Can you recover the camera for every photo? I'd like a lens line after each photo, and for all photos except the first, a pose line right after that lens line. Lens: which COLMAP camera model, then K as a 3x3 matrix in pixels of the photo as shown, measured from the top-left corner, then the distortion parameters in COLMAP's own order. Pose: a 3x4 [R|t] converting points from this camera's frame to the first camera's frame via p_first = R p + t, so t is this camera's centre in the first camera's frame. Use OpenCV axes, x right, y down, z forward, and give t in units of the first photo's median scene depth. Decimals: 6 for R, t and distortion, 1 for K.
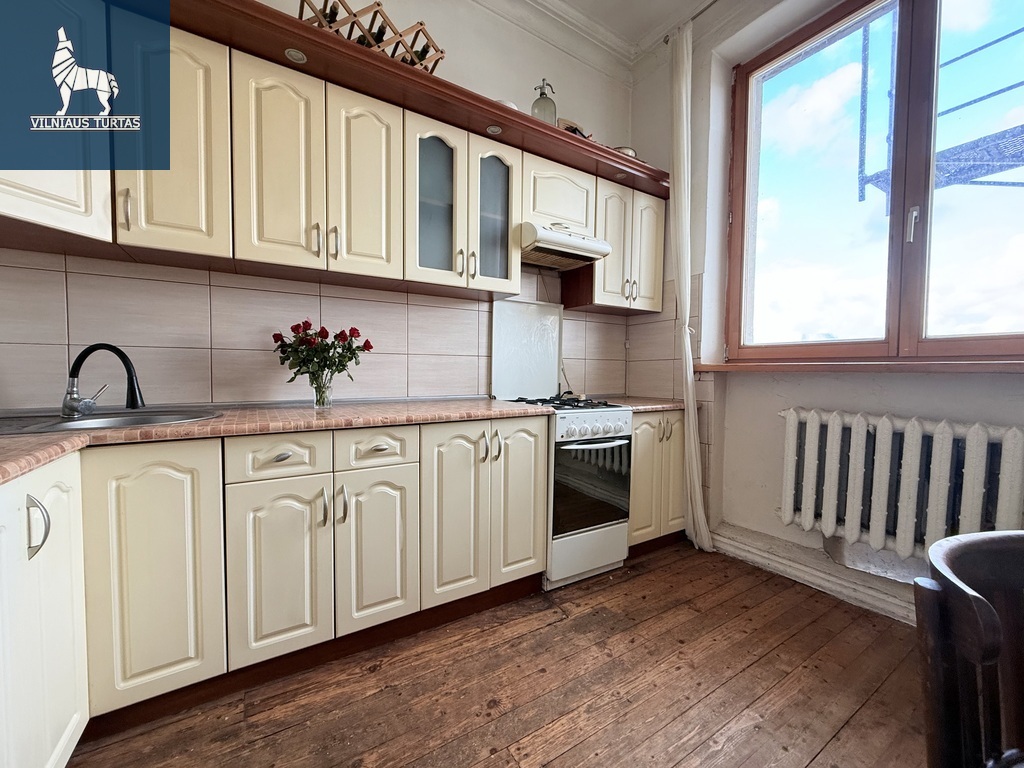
lens RADIAL K [[406.1, 0, 508.2], [0, 406.1, 384.6], [0, 0, 1]] dist [-0.000565, 0.000095]
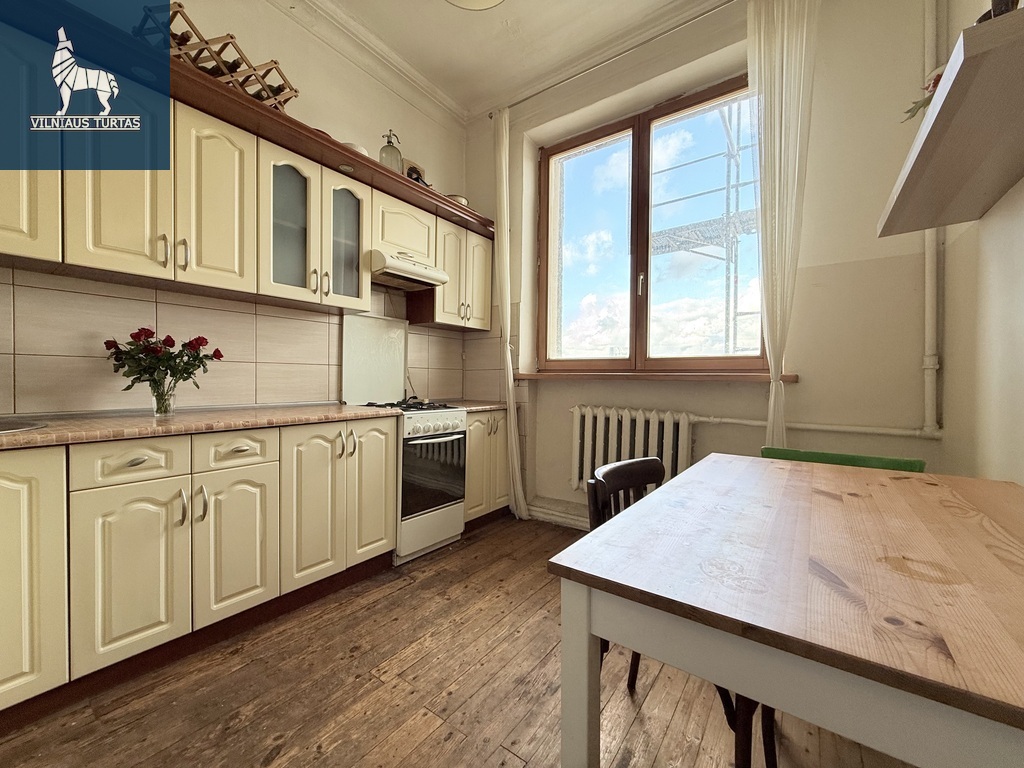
lens RADIAL K [[406.1, 0, 508.9], [0, 406.1, 385.1], [0, 0, 1]] dist [-0.000565, 0.000095]
pose [[0.928208, -0.005185, 0.372027, -0.039106], [0.011162, 0.999841, -0.013914, 0.005125], [-0.371895, 0.017068, 0.928118, -0.225647]]
